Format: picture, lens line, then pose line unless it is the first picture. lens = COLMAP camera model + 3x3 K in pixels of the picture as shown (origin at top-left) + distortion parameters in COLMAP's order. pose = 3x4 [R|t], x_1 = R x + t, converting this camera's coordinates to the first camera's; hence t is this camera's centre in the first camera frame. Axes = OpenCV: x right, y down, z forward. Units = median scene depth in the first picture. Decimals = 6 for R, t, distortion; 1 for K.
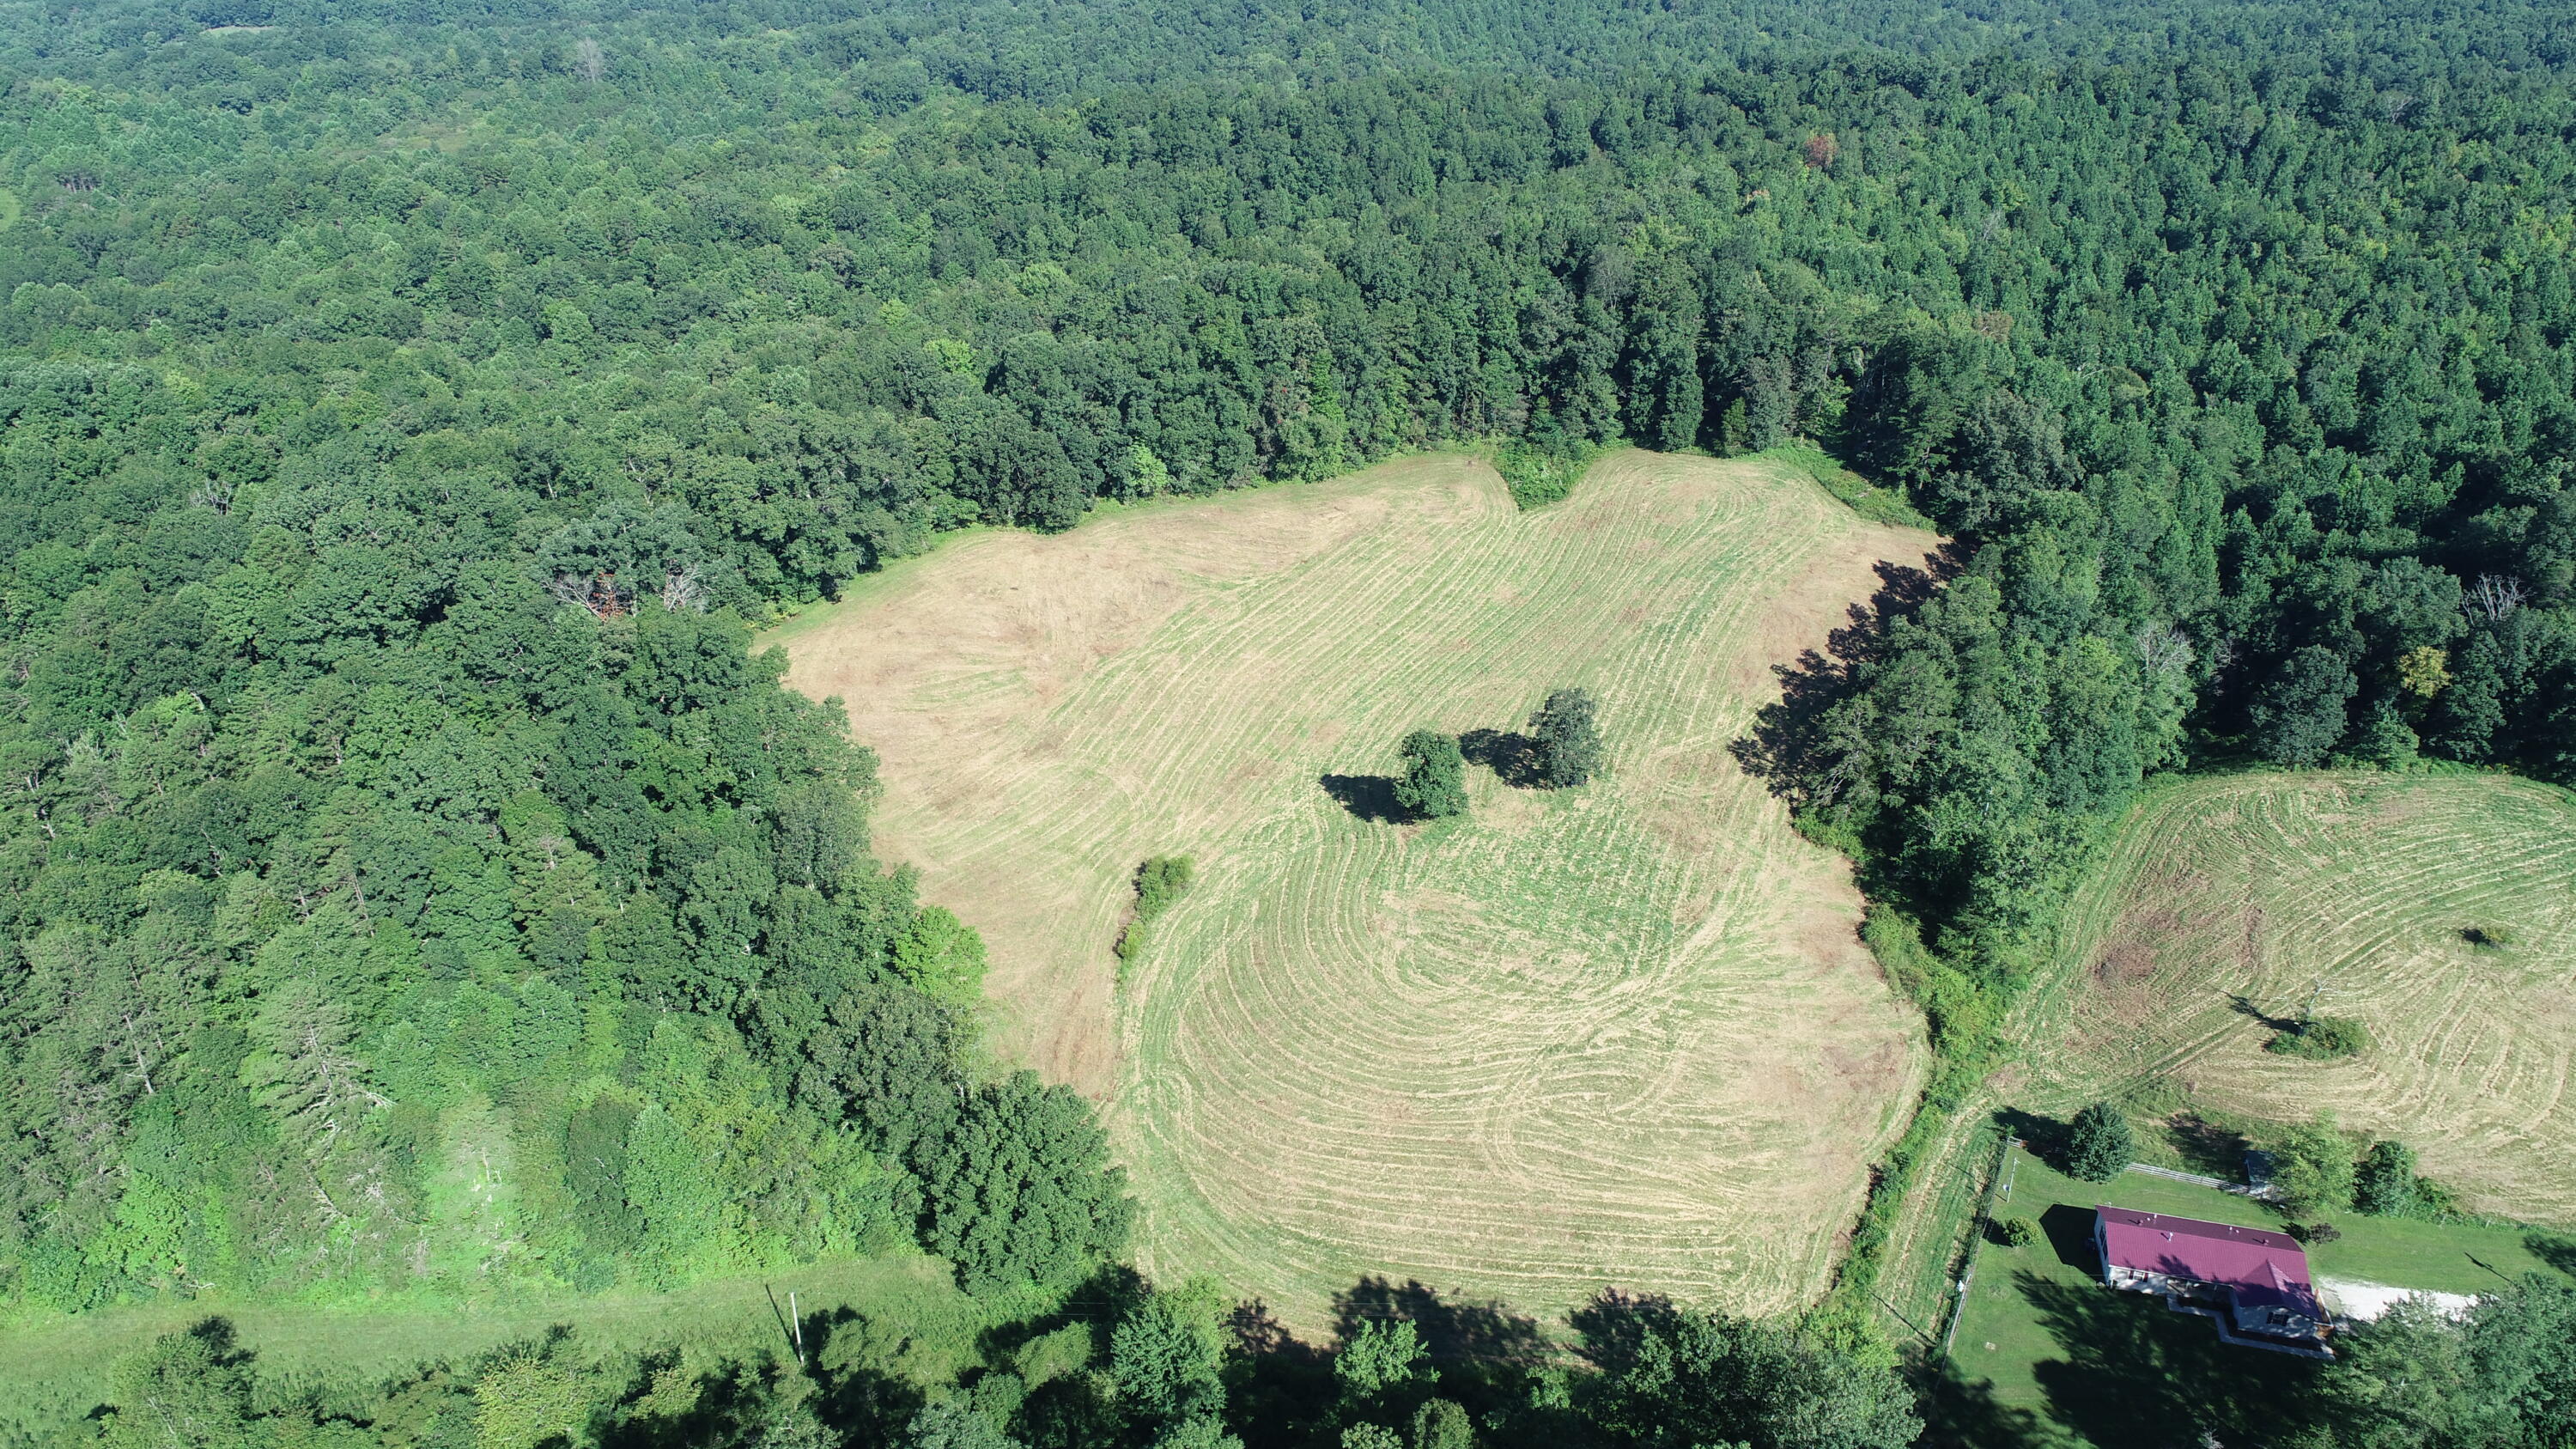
lens RADIAL K [[1740.4, 0, 1282.7], [0, 1740.4, 726.1], [0, 0, 1]] dist [0.004353, 0.001133]
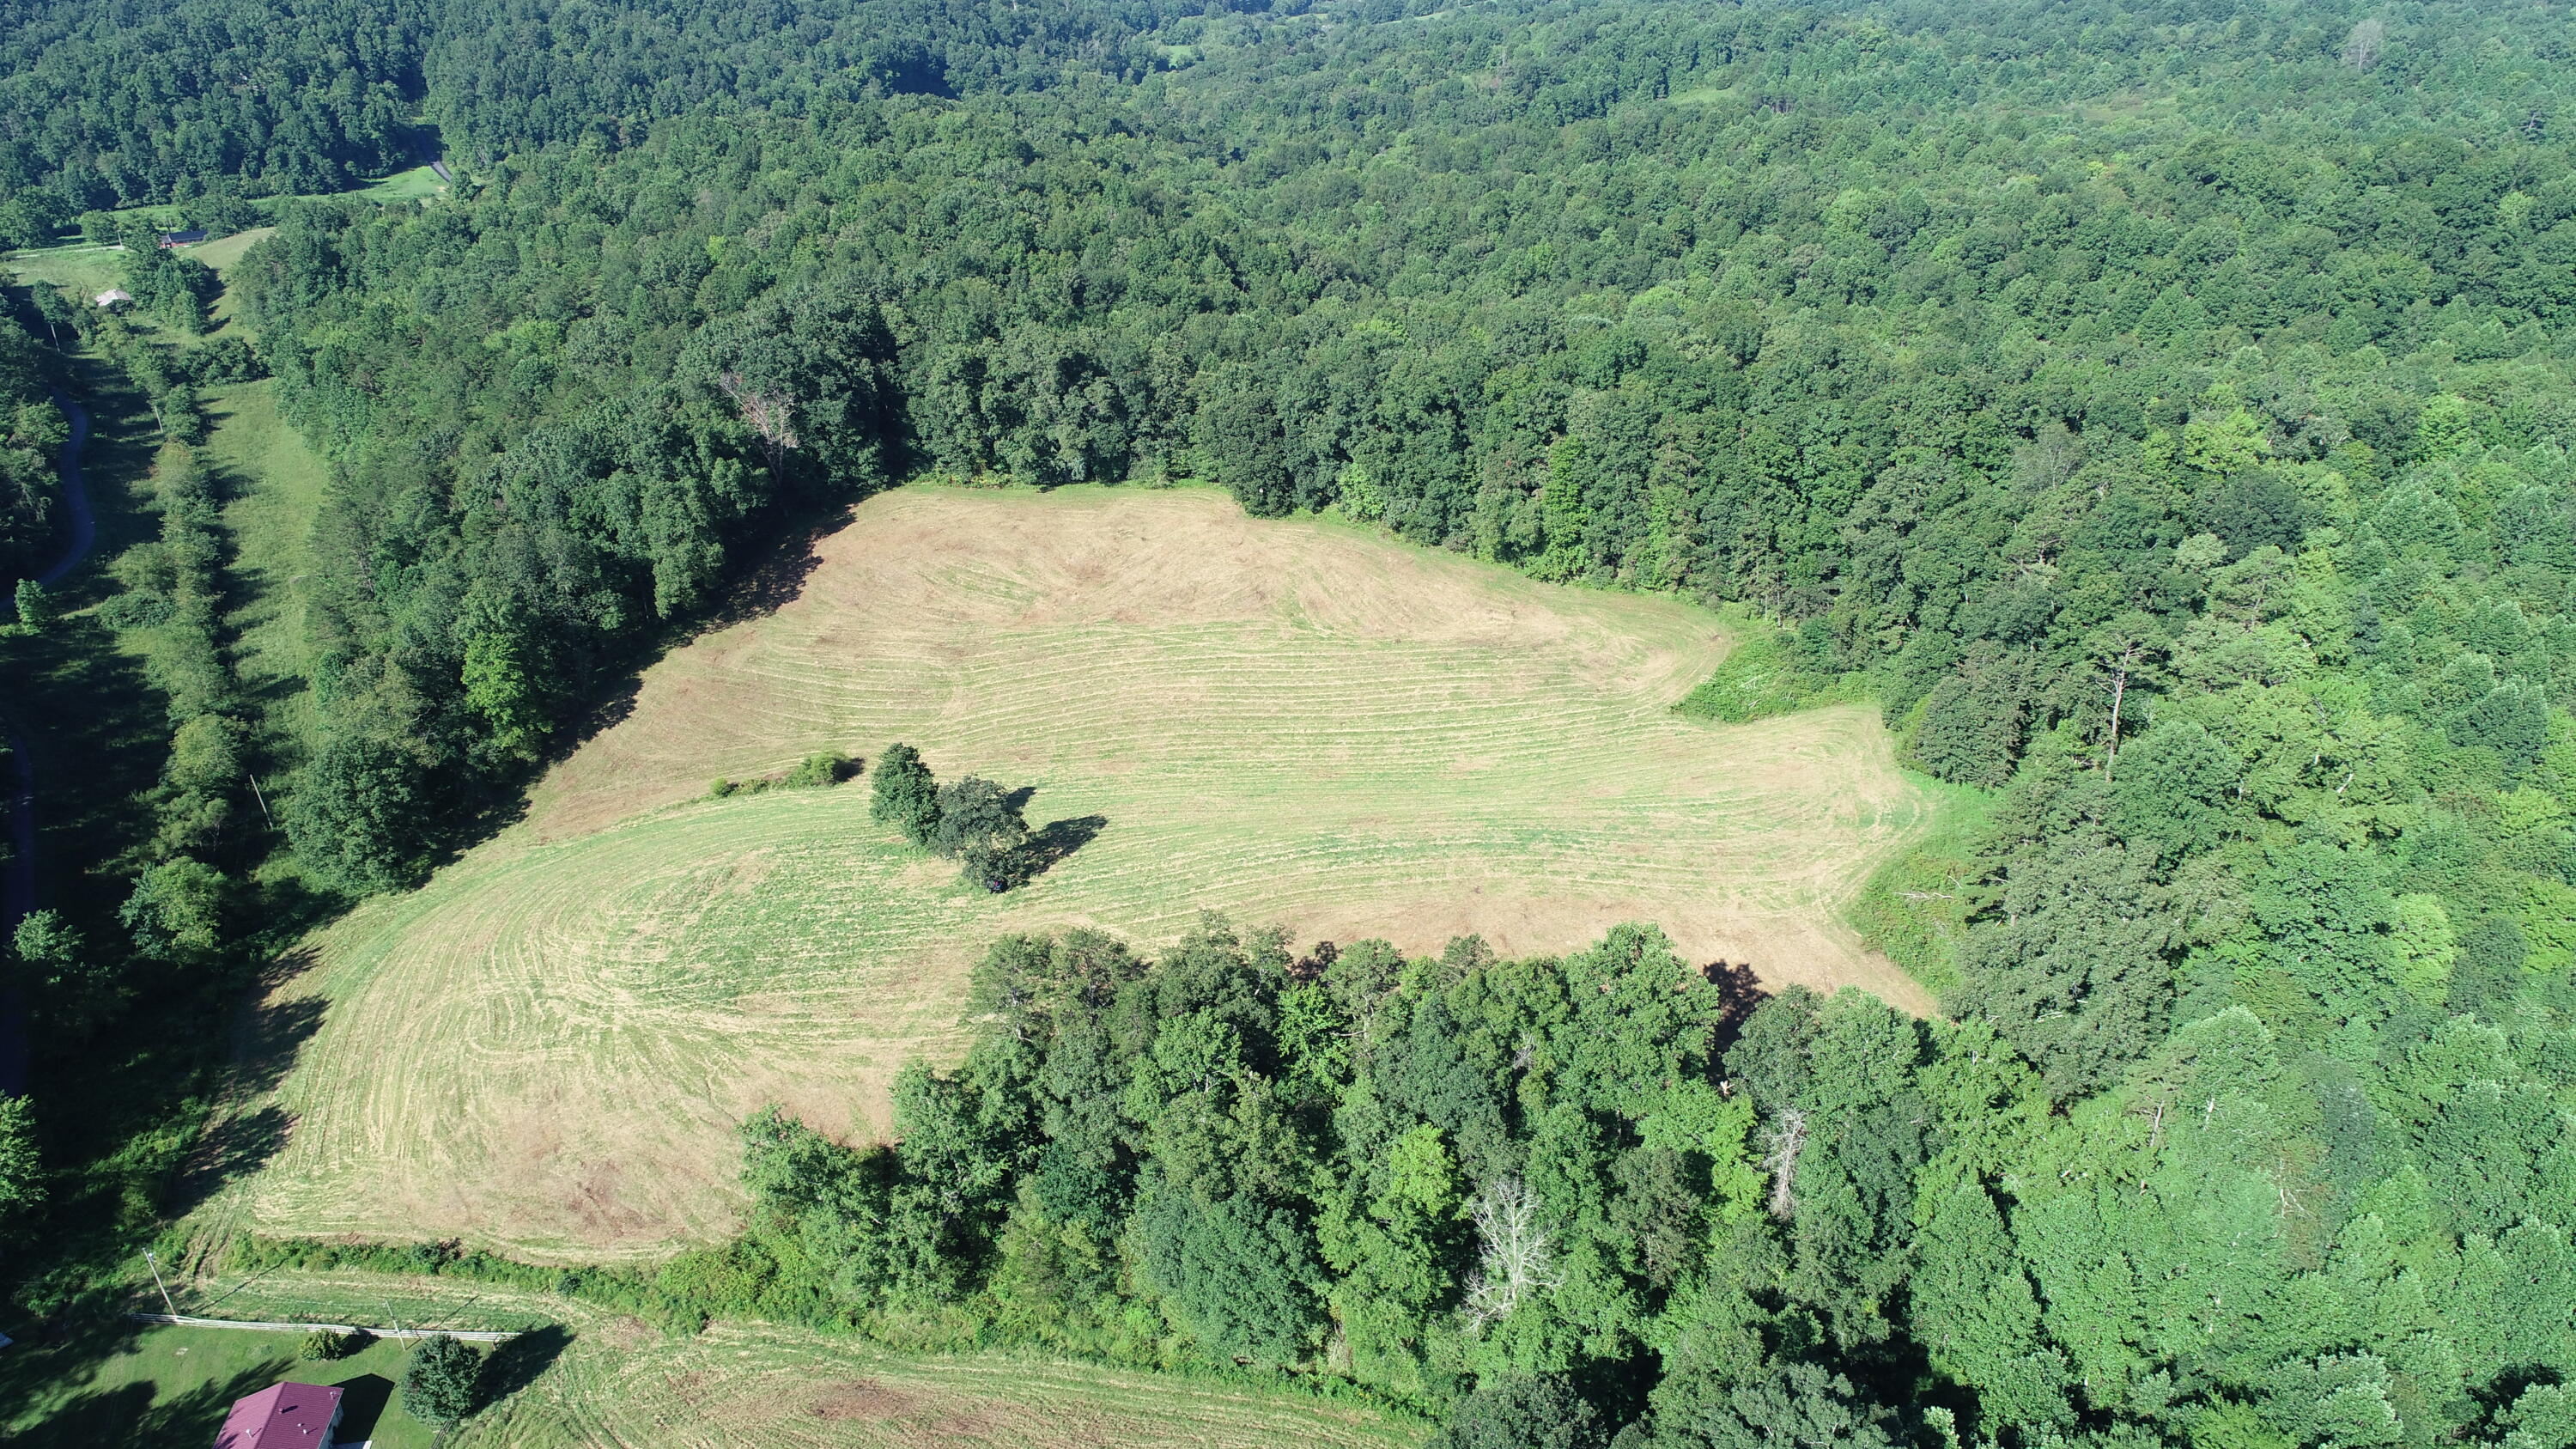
lens RADIAL K [[1734.9, 0, 1283.0], [0, 1734.9, 725.8], [0, 0, 1]] dist [-0.000256, 0.001575]
pose [[0.400151, 0.410251, -0.819496, 0.856516], [-0.391667, 0.884985, 0.251789, -0.299984], [0.828538, 0.220216, 0.514810, 0.596076]]
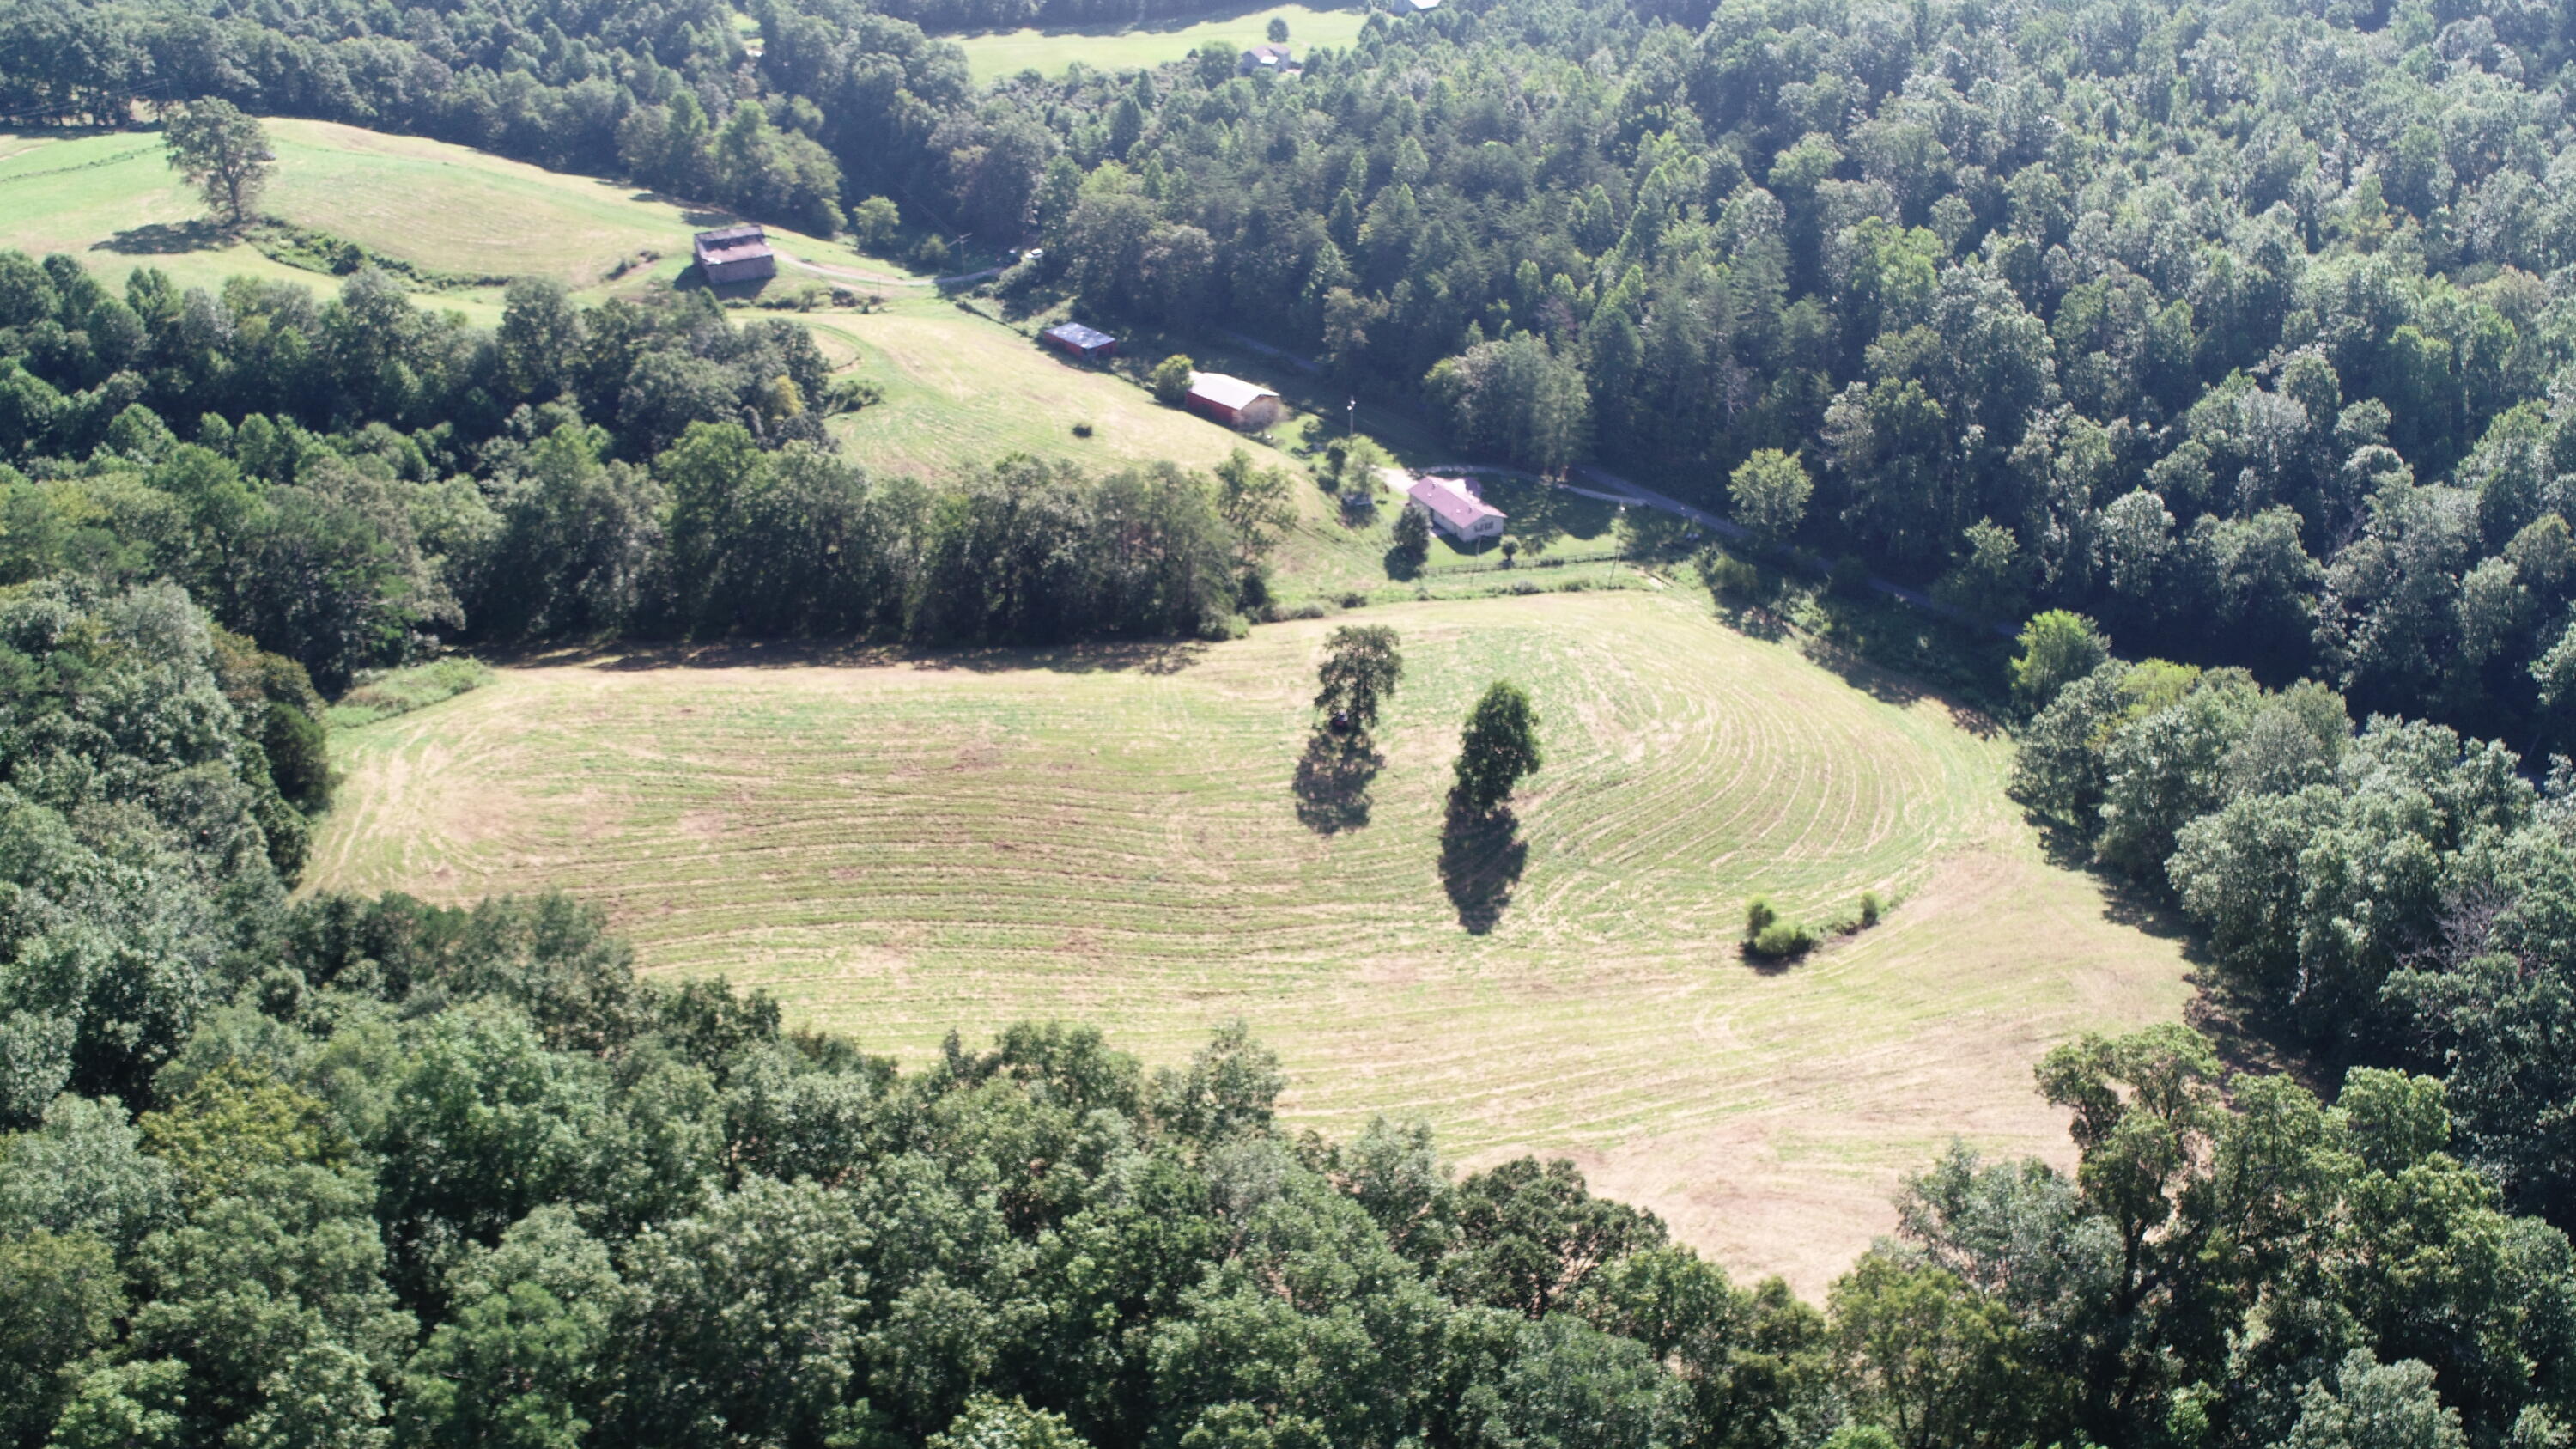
lens RADIAL K [[1727.5, 0, 1288.0], [0, 1727.5, 724.5], [0, 0, 1]] dist [0.000590, 0.000692]
pose [[-0.696802, -0.367980, 0.615677, -0.337933], [0.308903, 0.620730, 0.720606, -0.575684], [-0.647338, 0.692304, -0.318856, 1.207887]]
